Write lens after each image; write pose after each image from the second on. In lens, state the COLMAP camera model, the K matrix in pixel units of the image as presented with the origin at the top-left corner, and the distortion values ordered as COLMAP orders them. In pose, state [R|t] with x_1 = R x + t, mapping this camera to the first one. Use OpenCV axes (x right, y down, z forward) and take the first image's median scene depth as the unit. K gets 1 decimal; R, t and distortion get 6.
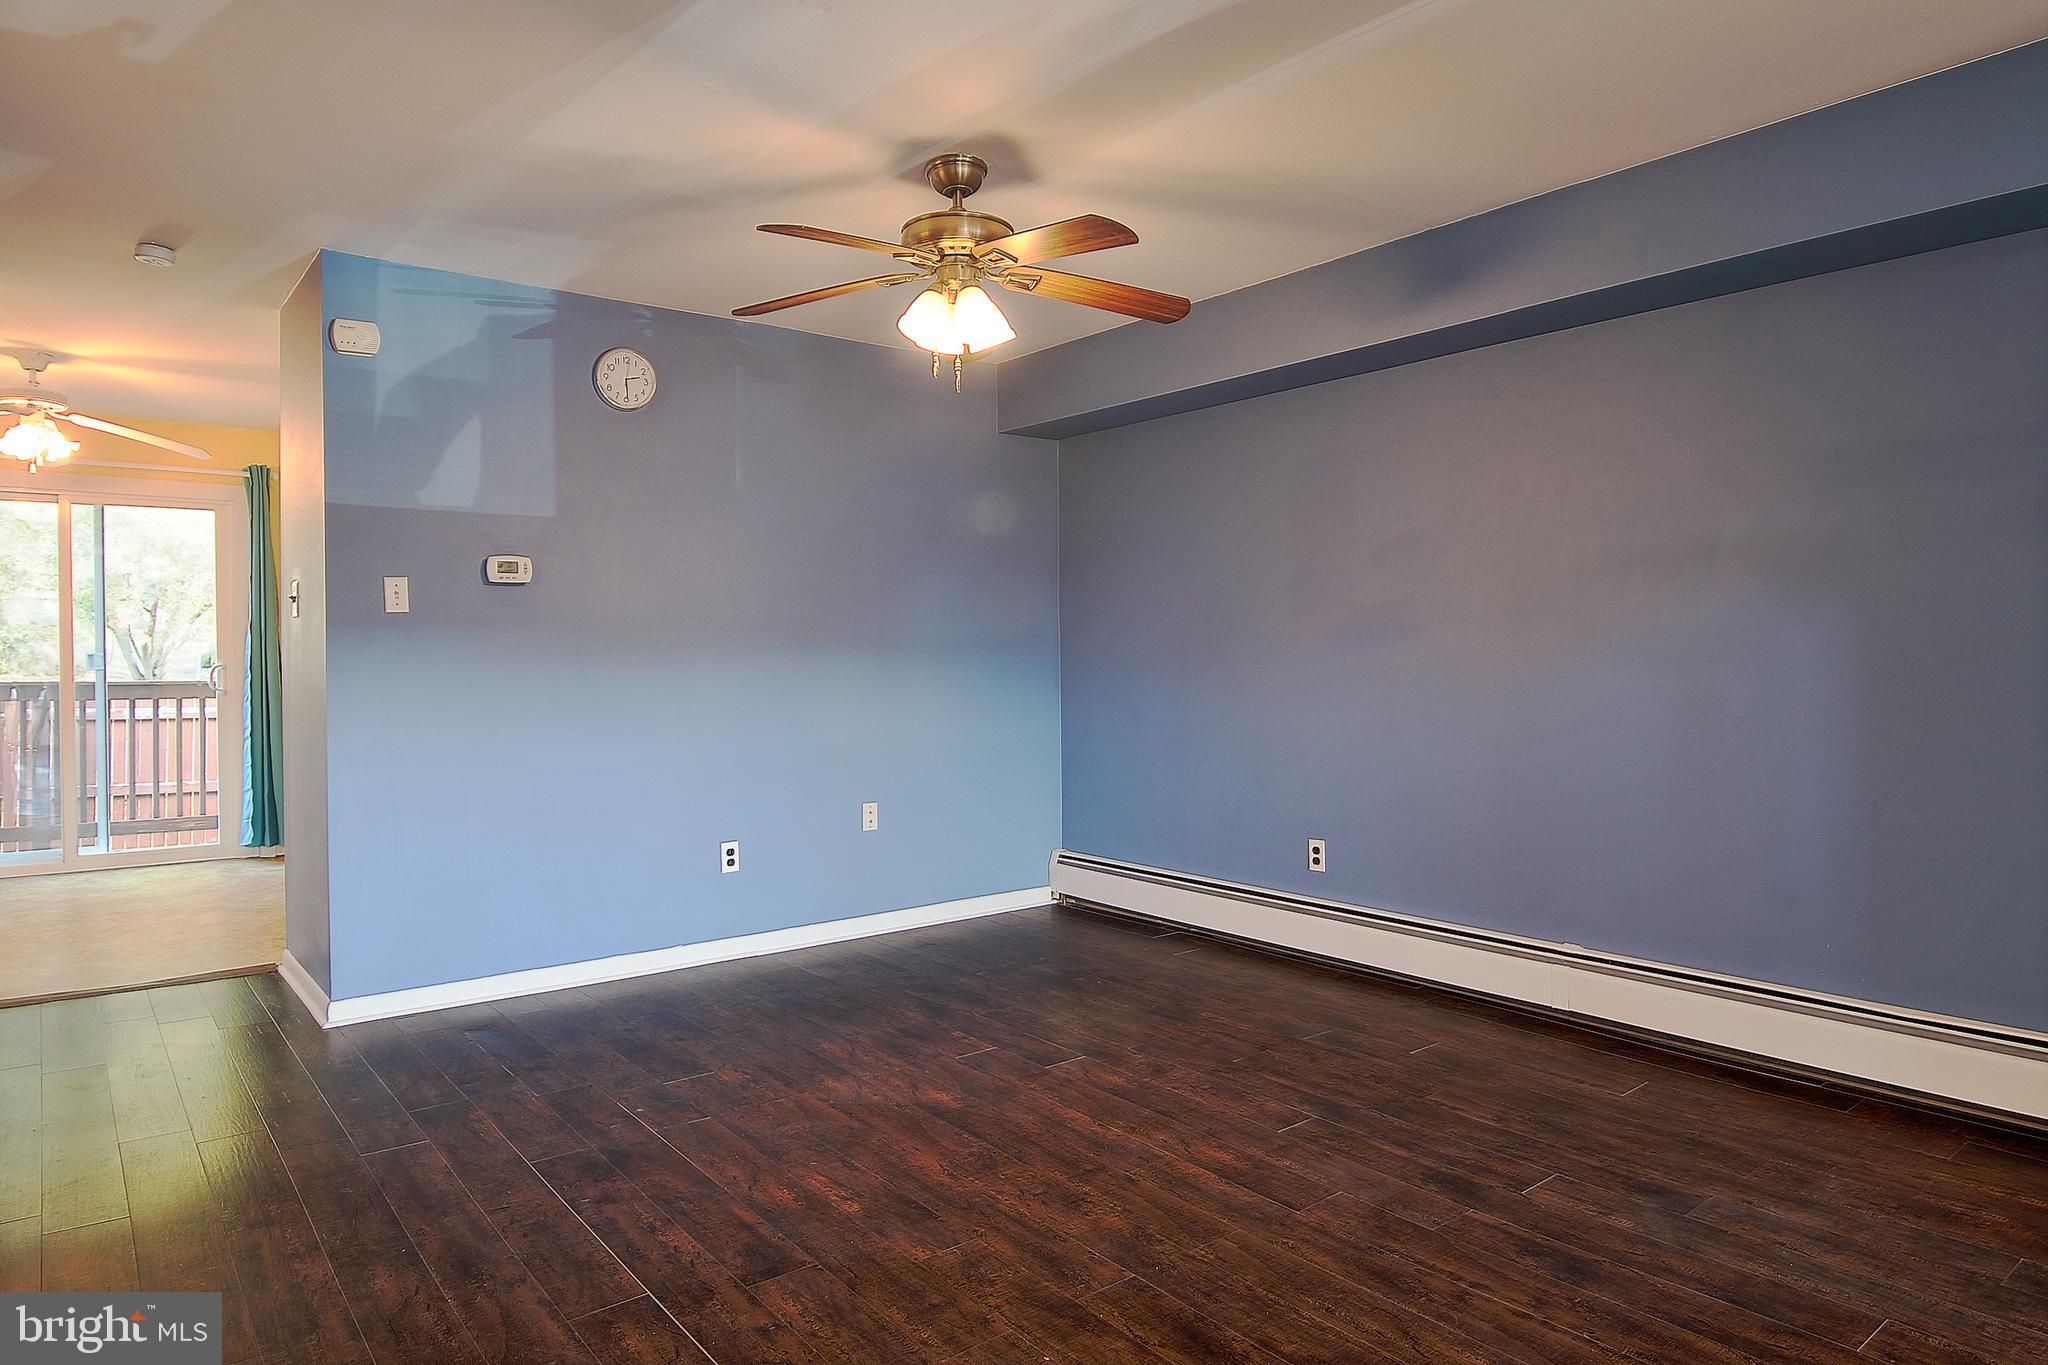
lens RADIAL K [[1236.6, 0, 1024.0], [0, 1236.6, 667.6], [0, 0, 1]] dist [0.007356, -0.018846]
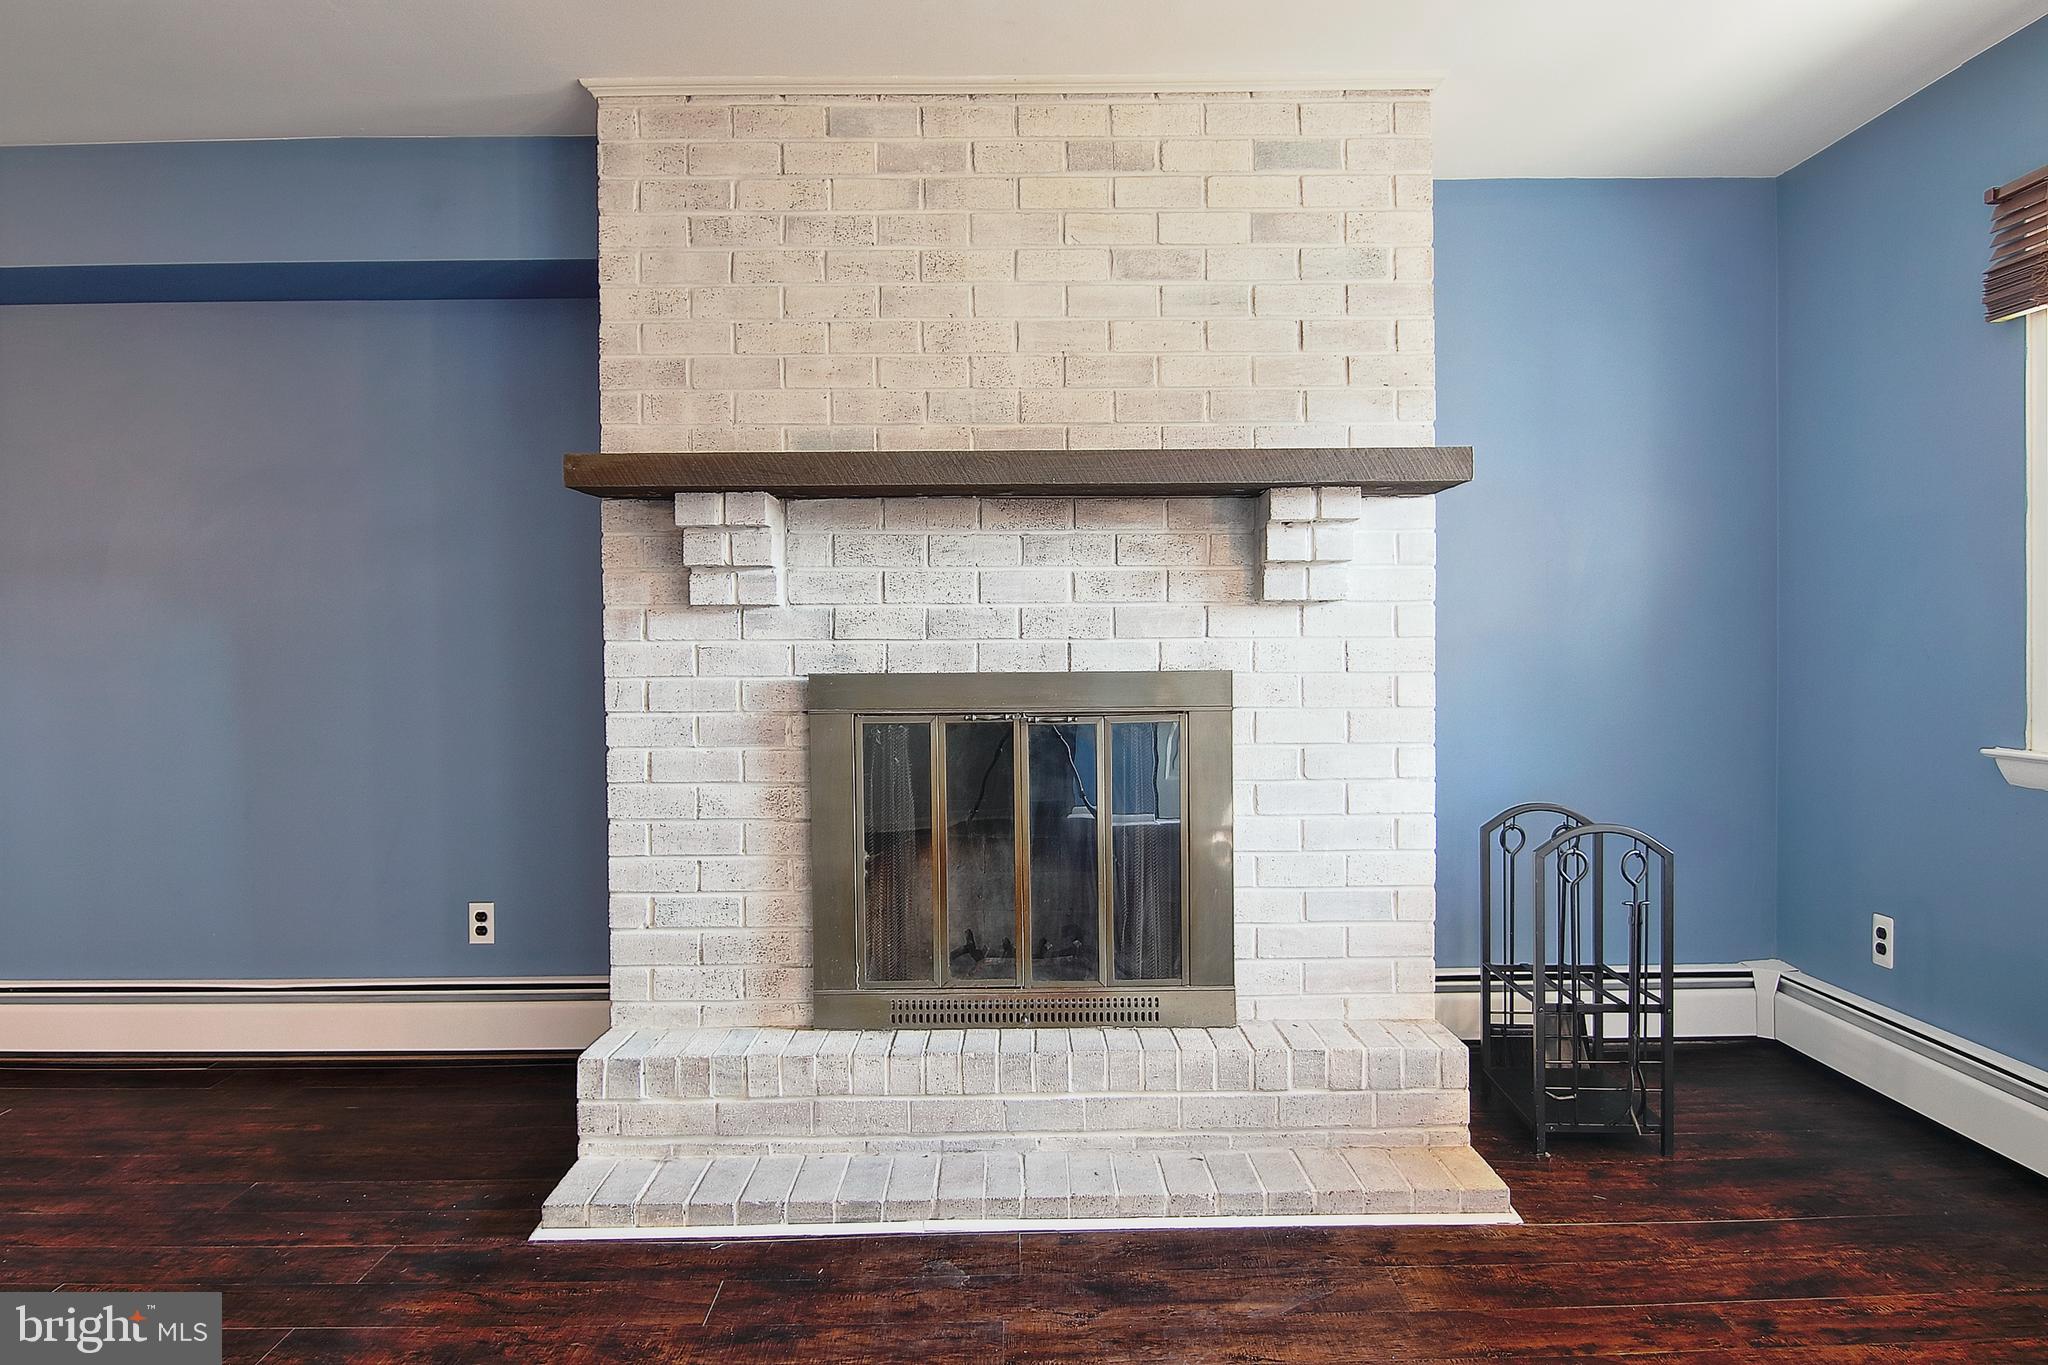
lens RADIAL K [[1236.6, 0, 1024.0], [0, 1236.6, 667.6], [0, 0, 1]] dist [0.007356, -0.018846]
pose [[0.618349, -0.014119, 0.785777, 0.240995], [0.014878, 0.999870, 0.006257, -0.001915], [-0.785763, 0.007822, 0.618479, -0.205078]]
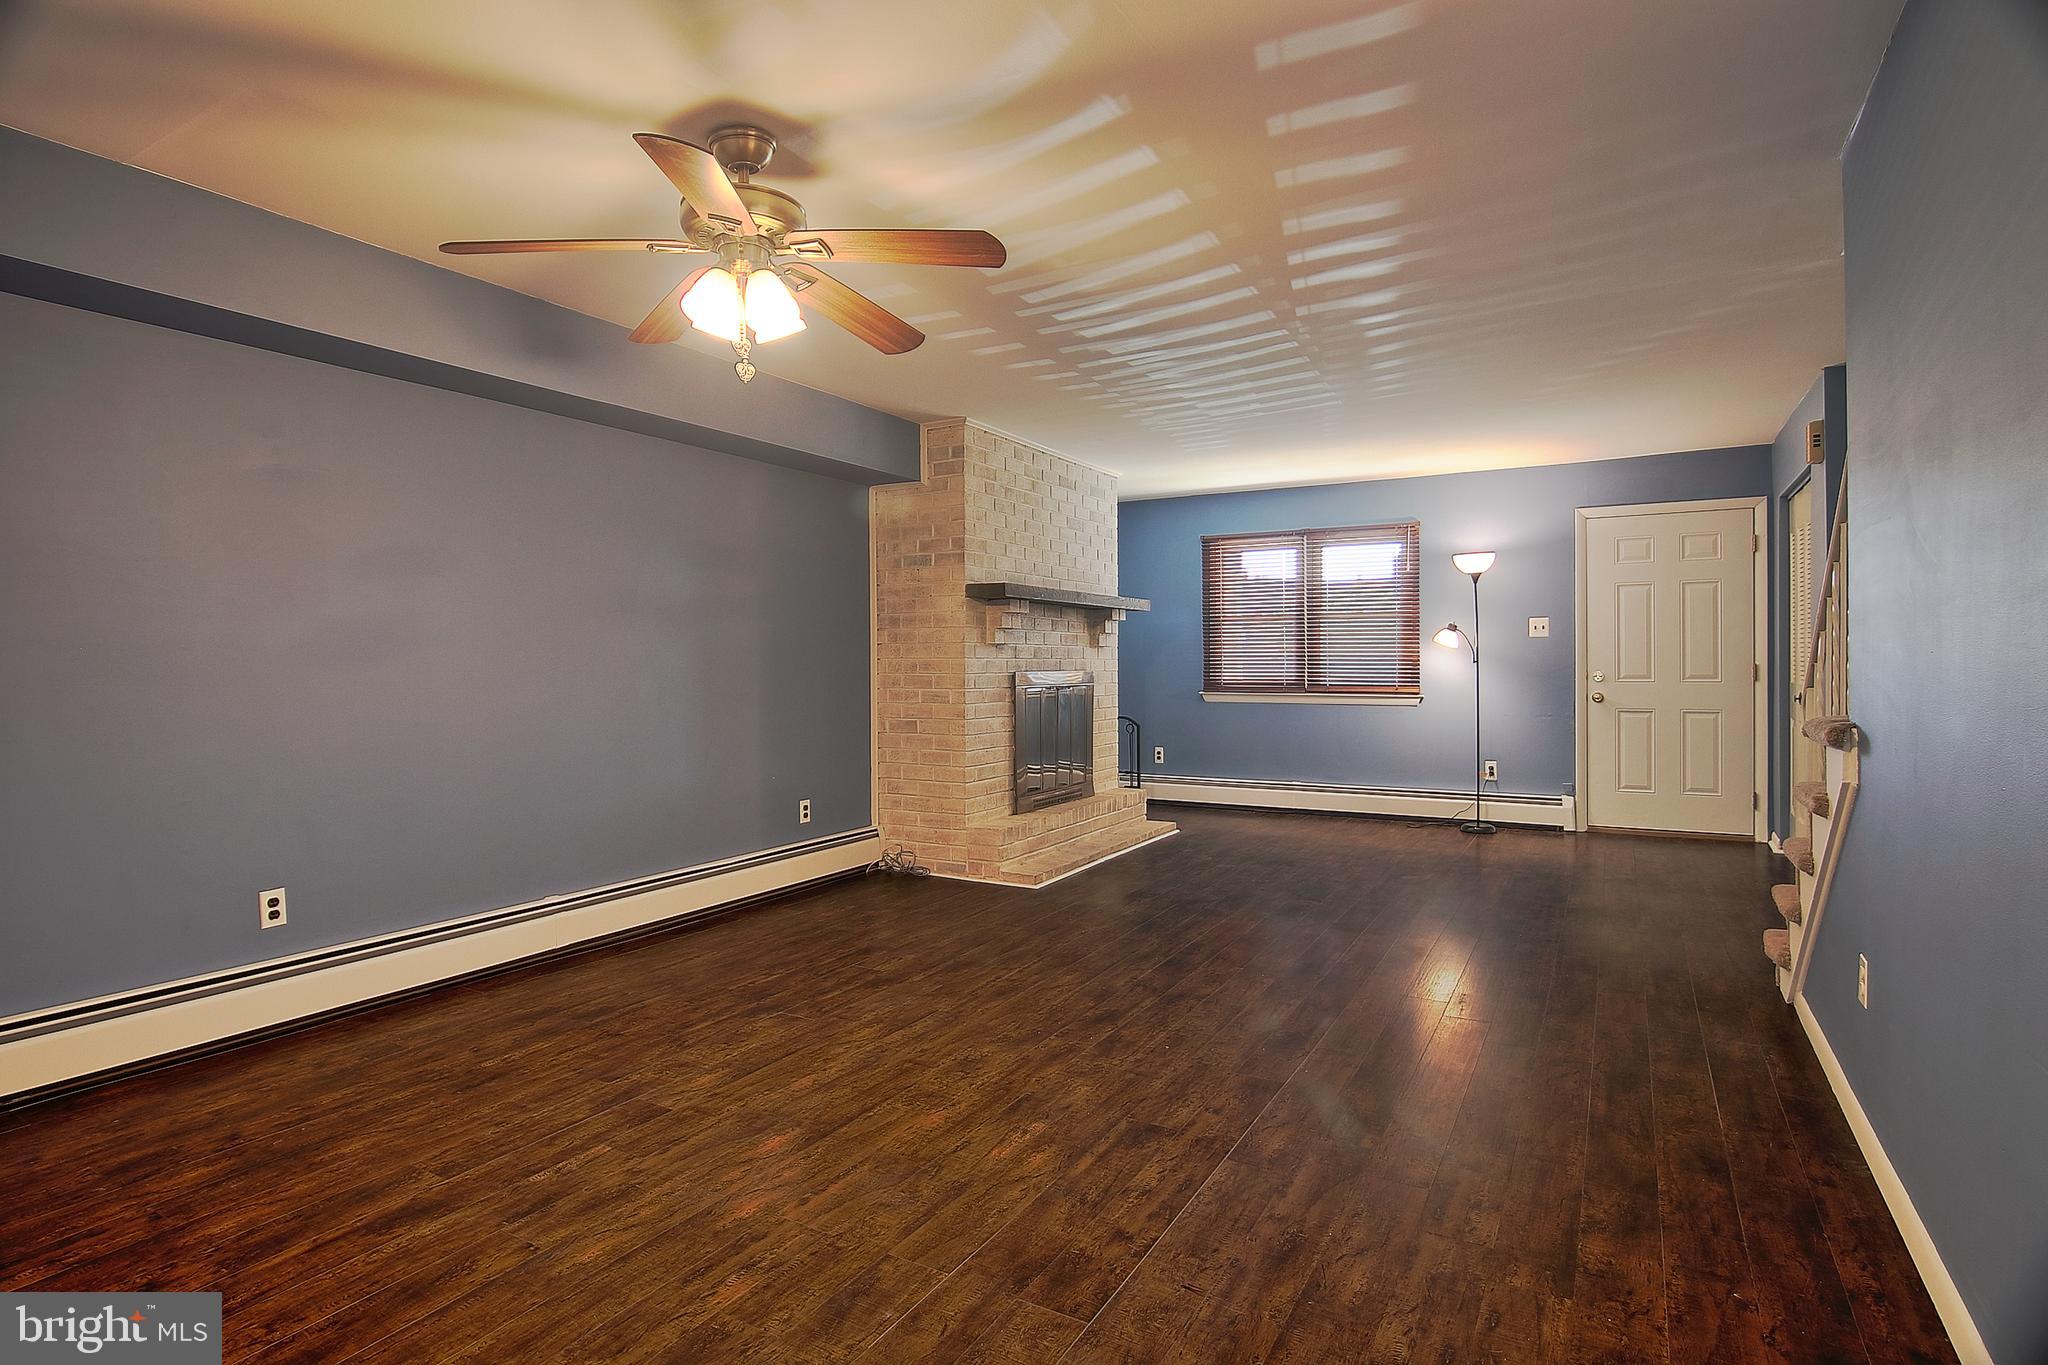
lens RADIAL K [[1031.0, 0, 1030.5], [0, 1031.0, 669.3], [0, 0, 1]] dist [-0.002167, -0.001800]
pose [[-0.371515, 0.001917, 0.928425, -0.815466], [0.016869, 0.999847, 0.004686, -0.006938], [-0.928274, 0.017403, -0.371491, 1.052697]]
